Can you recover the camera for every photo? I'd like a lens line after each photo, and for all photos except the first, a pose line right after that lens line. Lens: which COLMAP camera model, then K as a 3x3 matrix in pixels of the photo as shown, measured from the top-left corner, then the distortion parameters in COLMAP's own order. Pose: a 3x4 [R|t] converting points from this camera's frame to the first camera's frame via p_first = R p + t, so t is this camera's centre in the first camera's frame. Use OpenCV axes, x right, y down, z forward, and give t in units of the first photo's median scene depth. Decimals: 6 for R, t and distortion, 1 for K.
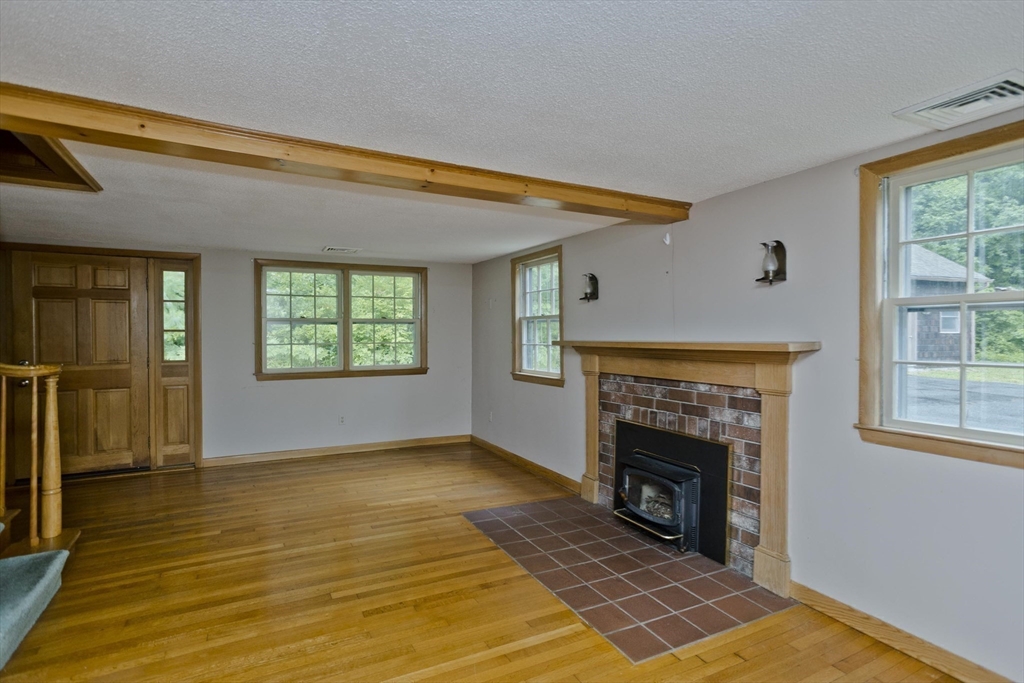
lens RADIAL K [[498.1, 0, 509.4], [0, 498.1, 341.7], [0, 0, 1]] dist [-0.000739, 0.017102]
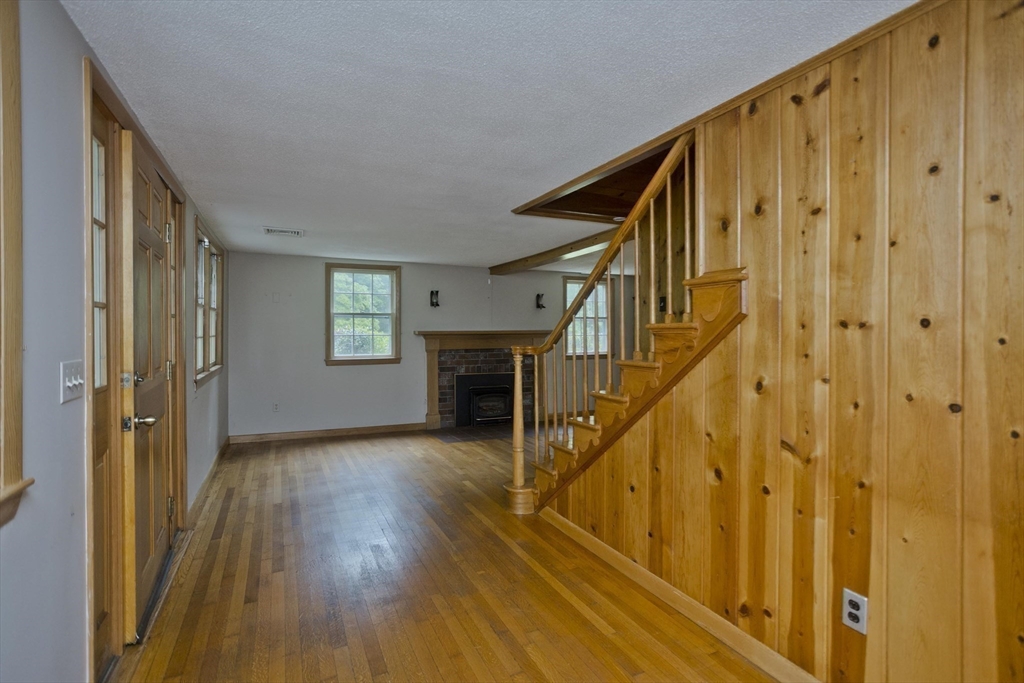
lens RADIAL K [[515.8, 0, 514.6], [0, 515.8, 333.9], [0, 0, 1]] dist [-0.047562, 0.033356]
pose [[0.054263, -0.008810, 0.998488, -1.604234], [0.010920, 0.999907, 0.008229, -0.003017], [-0.998467, 0.010457, 0.054354, 0.683327]]
